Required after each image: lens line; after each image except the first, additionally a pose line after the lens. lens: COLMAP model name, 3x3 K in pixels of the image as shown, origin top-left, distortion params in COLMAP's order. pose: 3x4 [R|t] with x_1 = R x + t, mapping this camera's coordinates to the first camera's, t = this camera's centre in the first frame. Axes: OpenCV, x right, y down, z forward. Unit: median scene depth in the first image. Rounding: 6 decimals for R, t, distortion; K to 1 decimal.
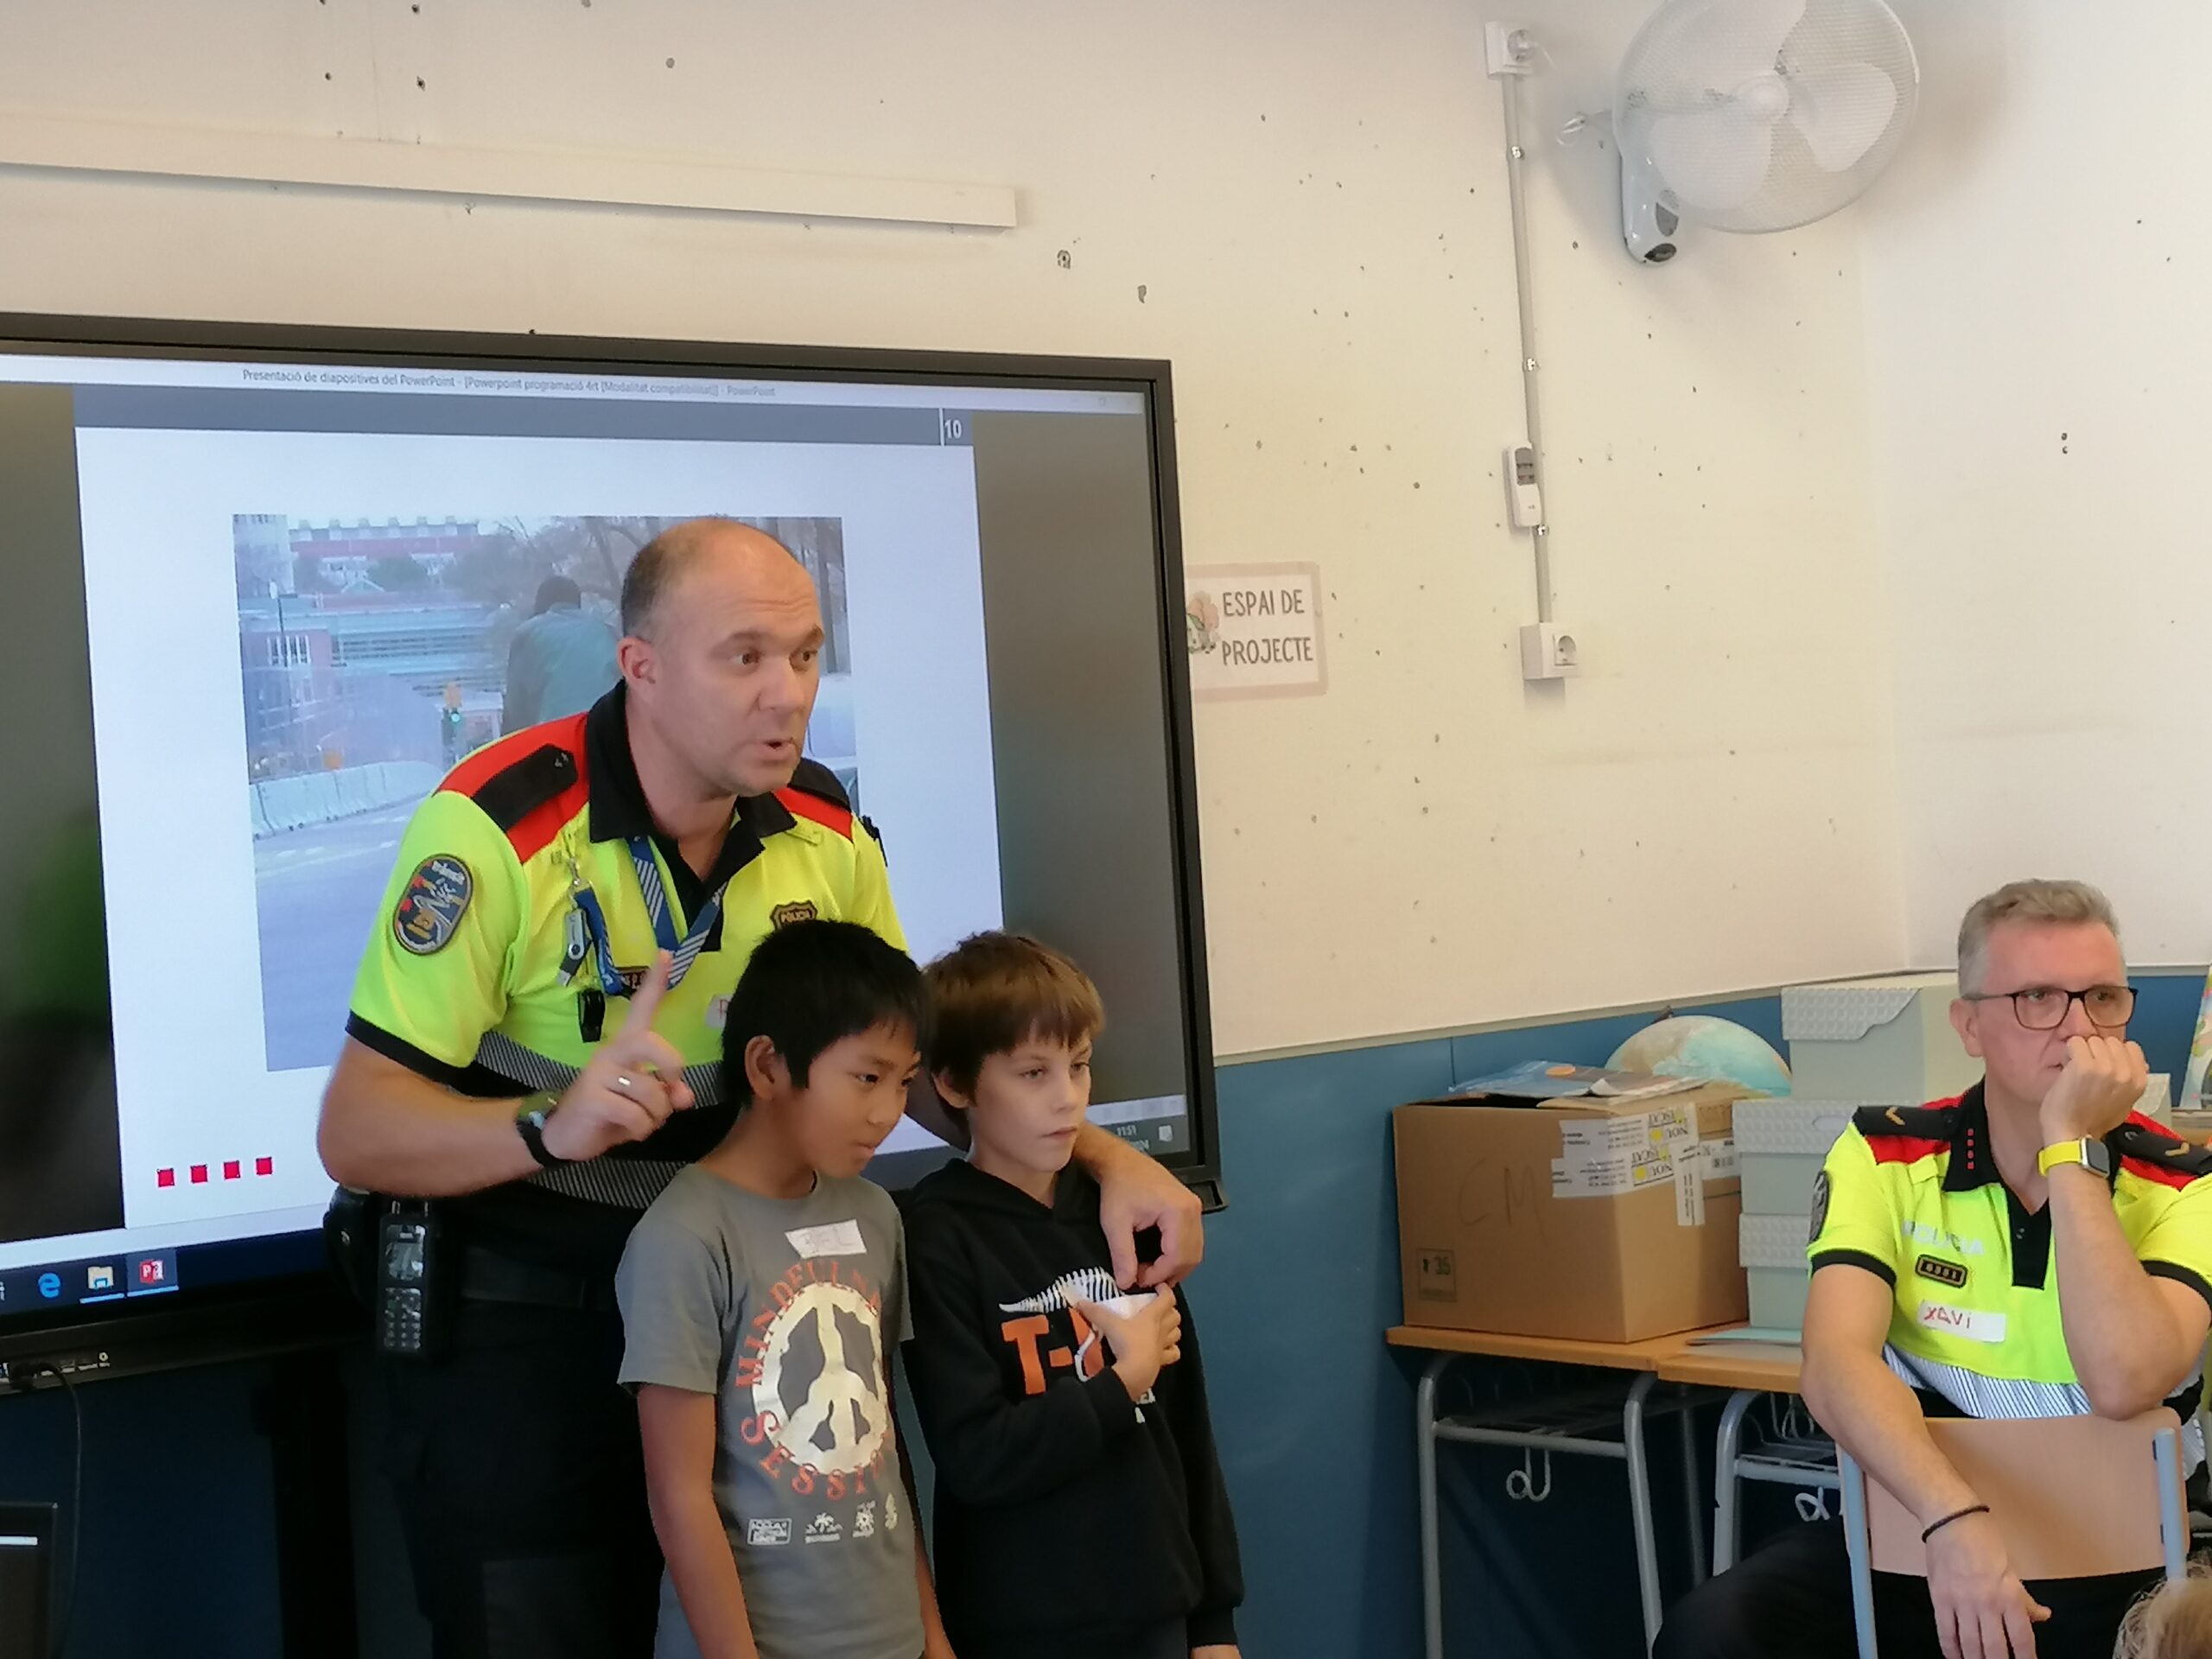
lens RADIAL K [[3888.3, 0, 1203.4], [0, 3888.3, 821.8], [0, 0, 1]] dist [0.068752, -0.164168]
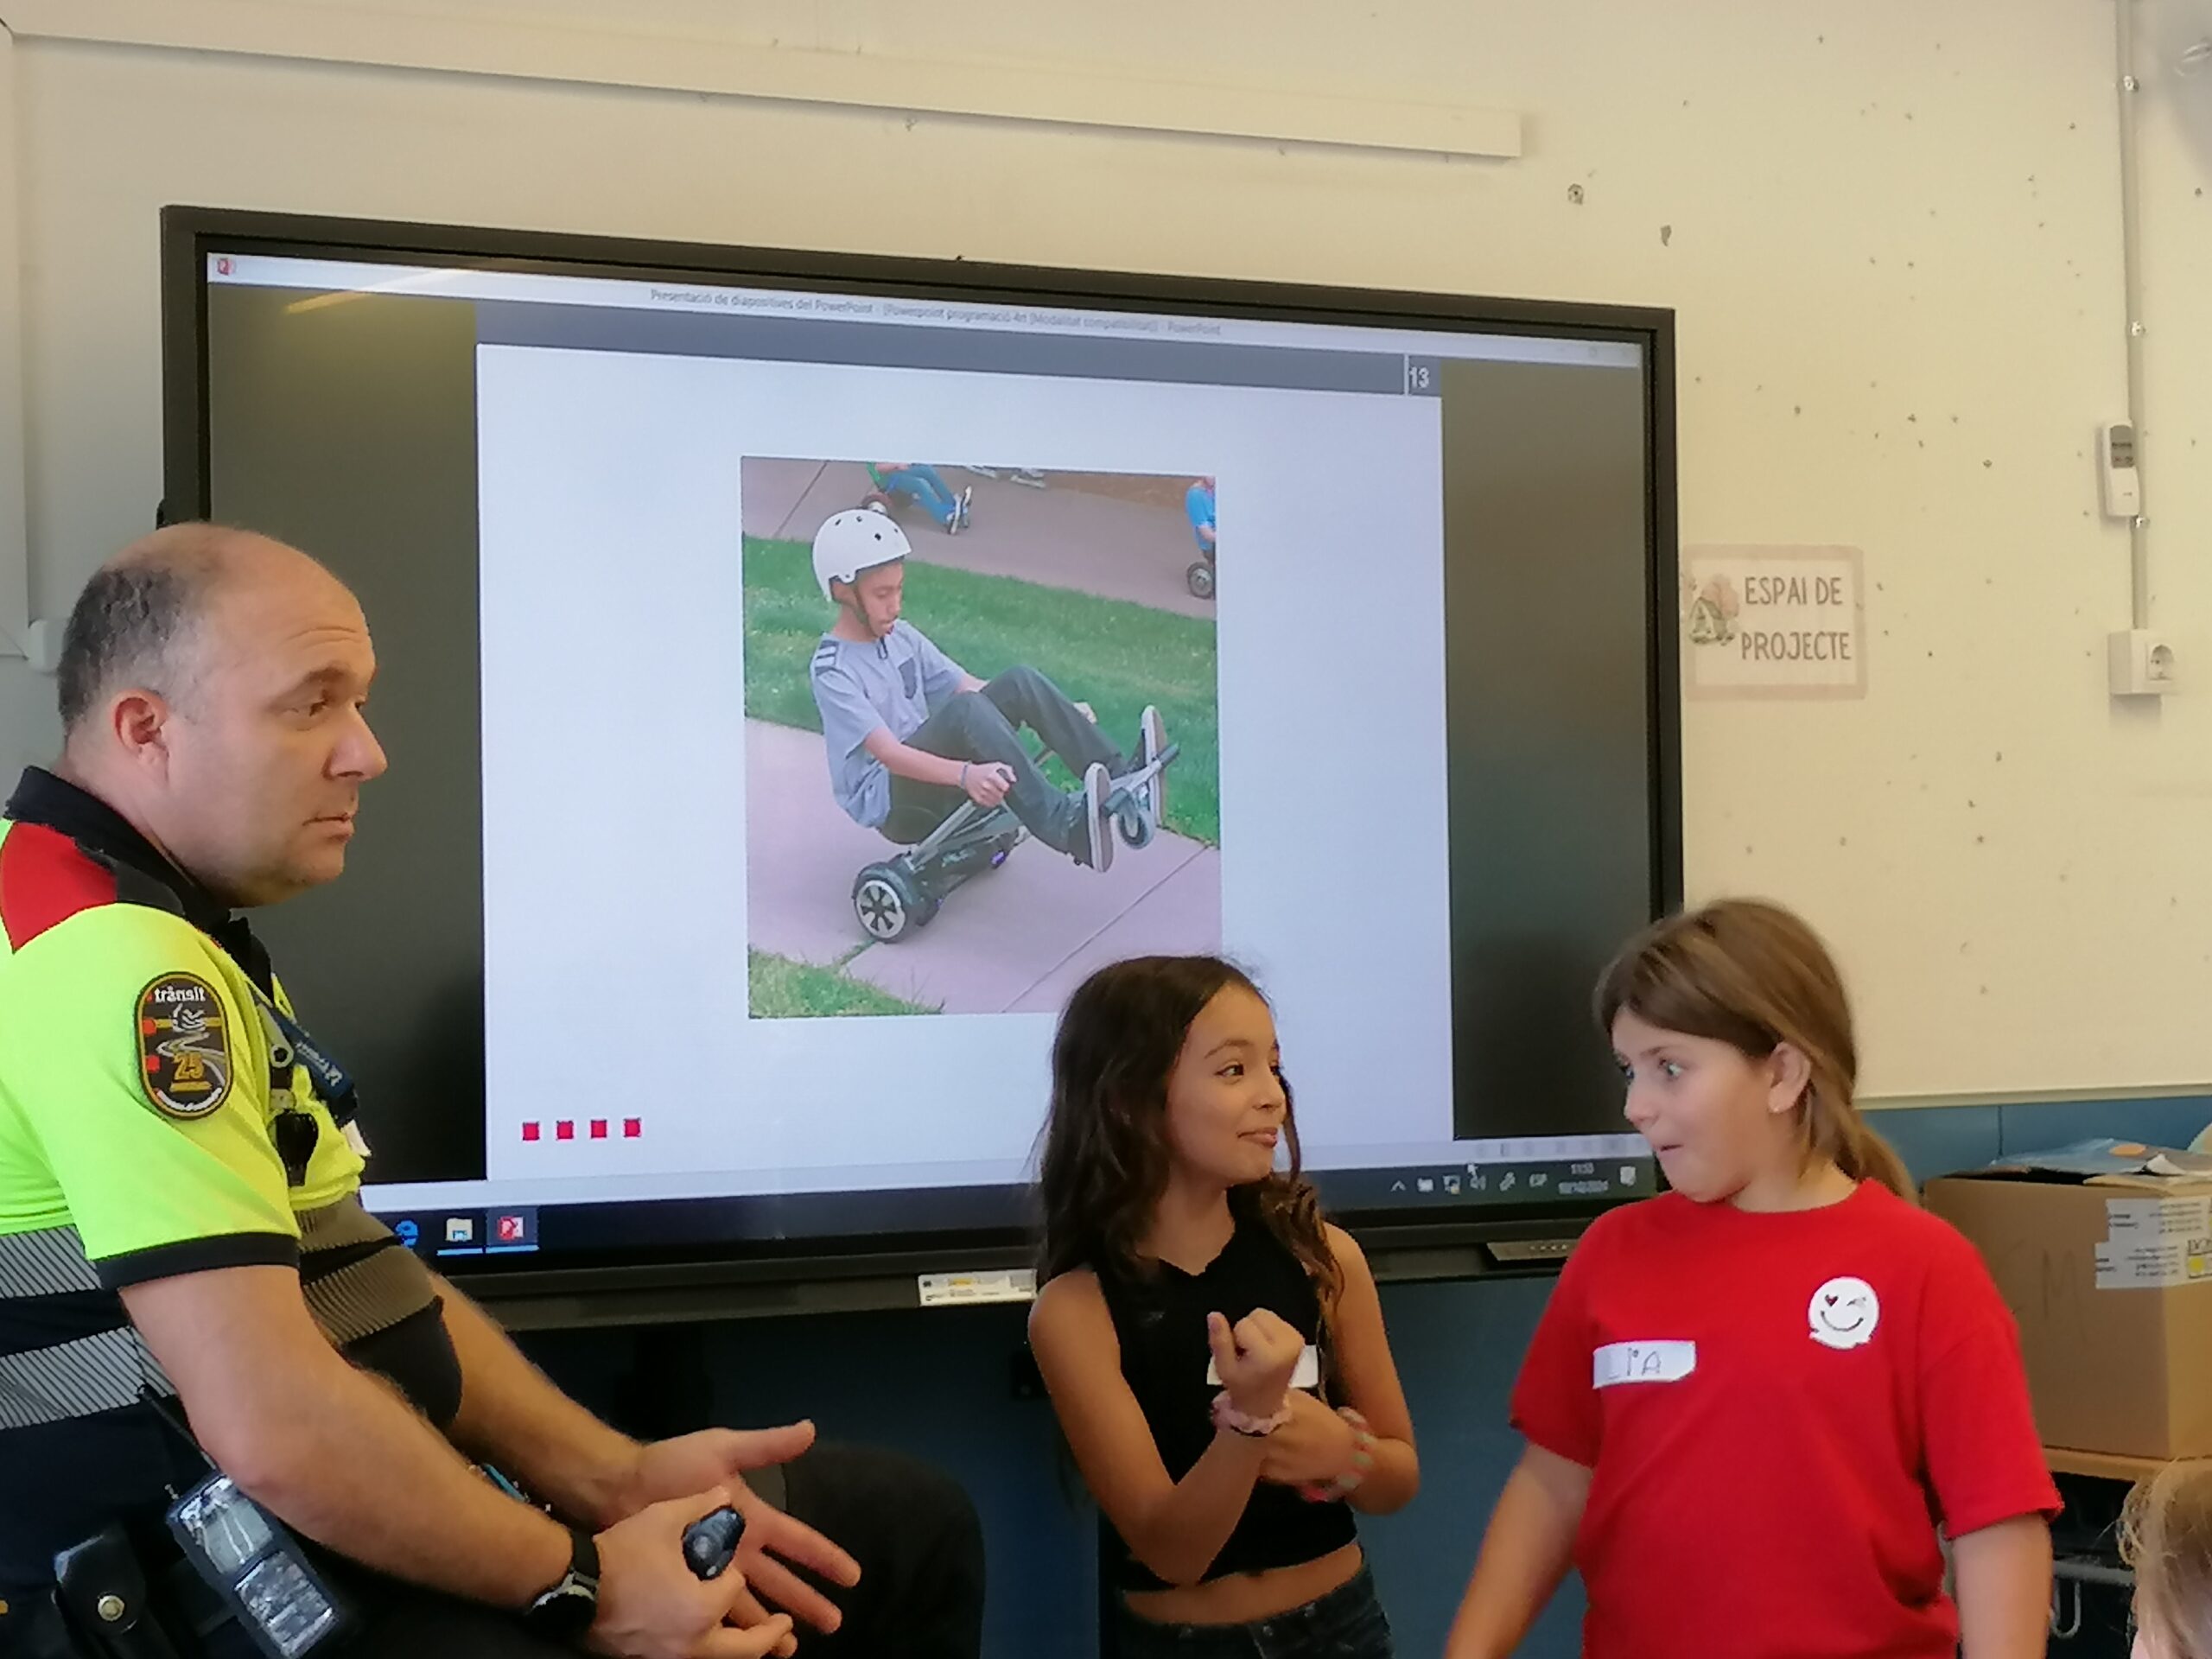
lens RADIAL K [[5014.7, 0, 1106.0], [0, 5014.7, 829.5], [0, 0, 1]] dist [0.102974, -0.873631]
pose [[0.984526, 0.044678, -0.169448, 0.057974], [-0.047756, 0.998759, -0.014129, 0.020972], [0.168607, 0.022003, 0.985438, -0.140328]]
